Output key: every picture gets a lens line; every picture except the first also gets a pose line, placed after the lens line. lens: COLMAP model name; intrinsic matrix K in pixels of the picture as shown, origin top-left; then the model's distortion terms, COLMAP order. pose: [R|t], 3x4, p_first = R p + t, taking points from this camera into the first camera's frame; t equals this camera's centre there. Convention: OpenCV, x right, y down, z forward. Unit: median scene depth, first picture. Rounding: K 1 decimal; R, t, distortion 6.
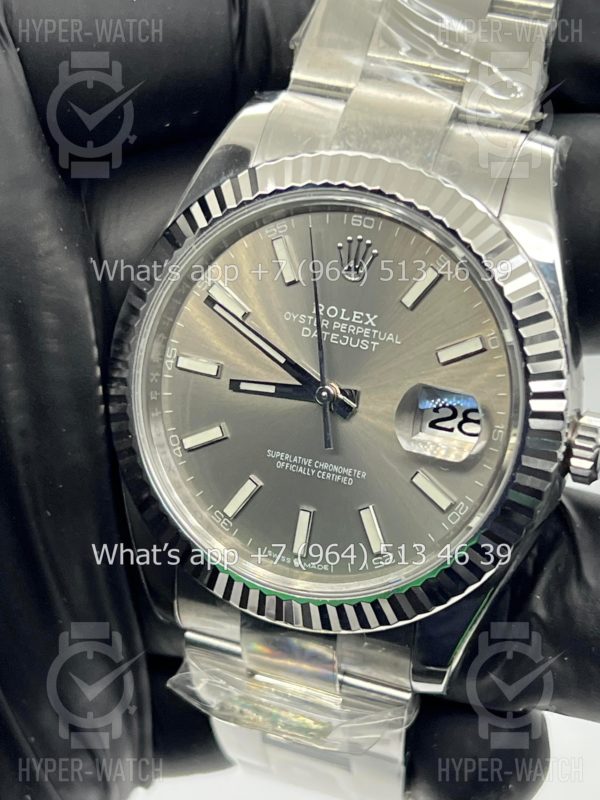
lens RADIAL K [[1867.6, 0, 297.0], [0, 1867.6, 402.4], [0, 0, 1]] dist [0.207251, 0.000000]
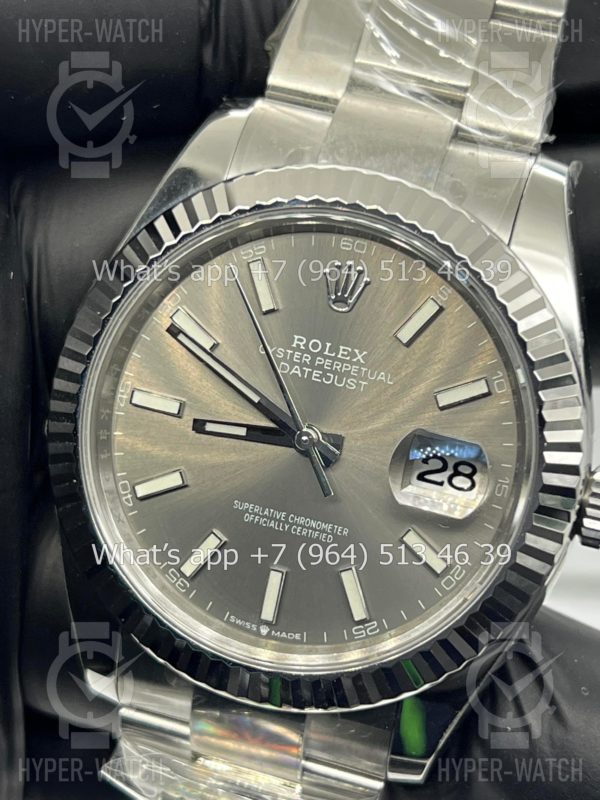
lens RADIAL K [[1867.6, 0, 301.7], [0, 1867.6, 400.6], [0, 0, 1]] dist [0.207251, 0.000000]
pose [[0.992342, 0.033001, 0.119034, -0.091072], [-0.028566, 0.998840, -0.038770, 0.011725], [-0.120176, 0.035072, 0.992133, 0.124703]]
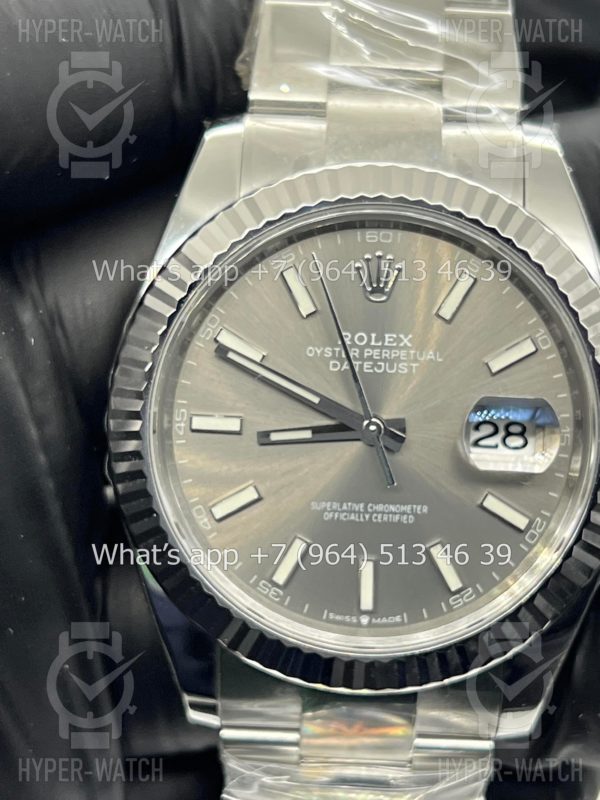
lens RADIAL K [[1867.6, 0, 303.8], [0, 1867.6, 398.8], [0, 0, 1]] dist [0.207251, 0.000000]
pose [[0.942067, -0.153455, 0.298264, -0.281899], [0.173954, 0.983802, -0.043273, 0.014851], [-0.286793, 0.092650, 0.953502, 0.140308]]
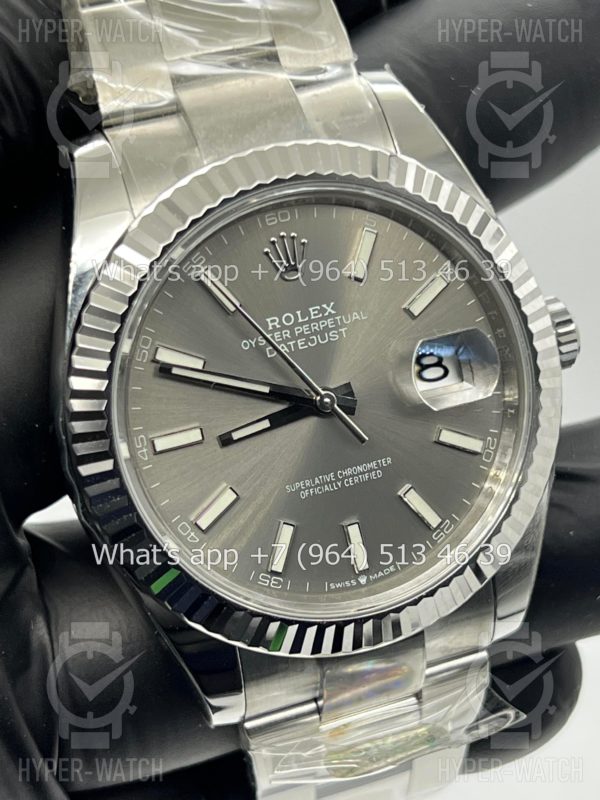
lens RADIAL K [[1867.6, 0, 303.6], [0, 1867.6, 403.3], [0, 0, 1]] dist [0.207251, 0.000000]
pose [[0.749384, -0.423274, 0.509179, -0.463147], [0.434142, 0.894725, 0.104823, -0.104465], [-0.499944, 0.142503, 0.854253, 0.206589]]
